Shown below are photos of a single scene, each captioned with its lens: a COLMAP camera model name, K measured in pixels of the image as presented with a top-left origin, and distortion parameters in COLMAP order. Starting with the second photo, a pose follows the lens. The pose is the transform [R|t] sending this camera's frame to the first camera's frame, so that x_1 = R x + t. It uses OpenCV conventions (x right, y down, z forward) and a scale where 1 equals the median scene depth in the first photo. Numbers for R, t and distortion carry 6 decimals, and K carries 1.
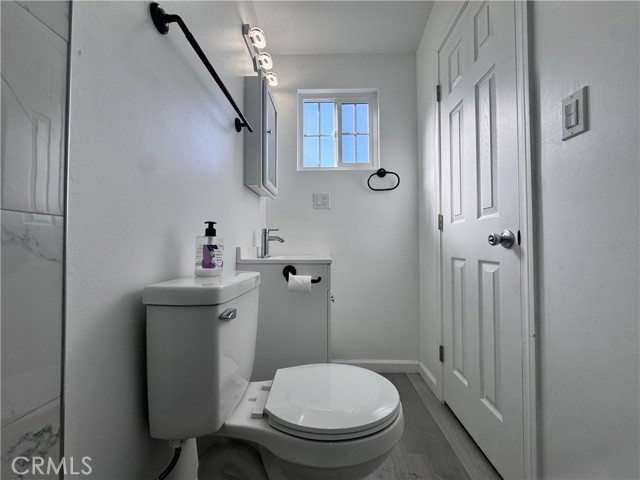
lens RADIAL K [[258.6, 0, 320.4], [0, 258.6, 241.0], [0, 0, 1]] dist [-0.000726, -0.000012]
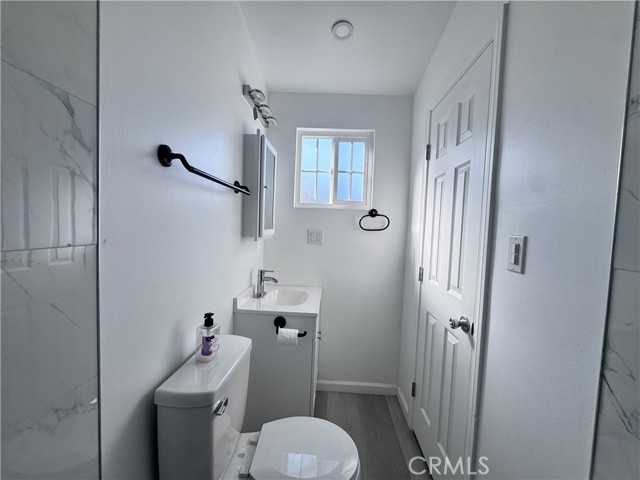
lens RADIAL K [[258.6, 0, 320.4], [0, 258.6, 241.6], [0, 0, 1]] dist [-0.000726, -0.000012]
pose [[0.999085, 0.040869, -0.012633, 0.049011], [-0.039779, 0.996238, 0.076985, -0.279025], [0.015732, -0.076412, 0.996952, -0.083894]]
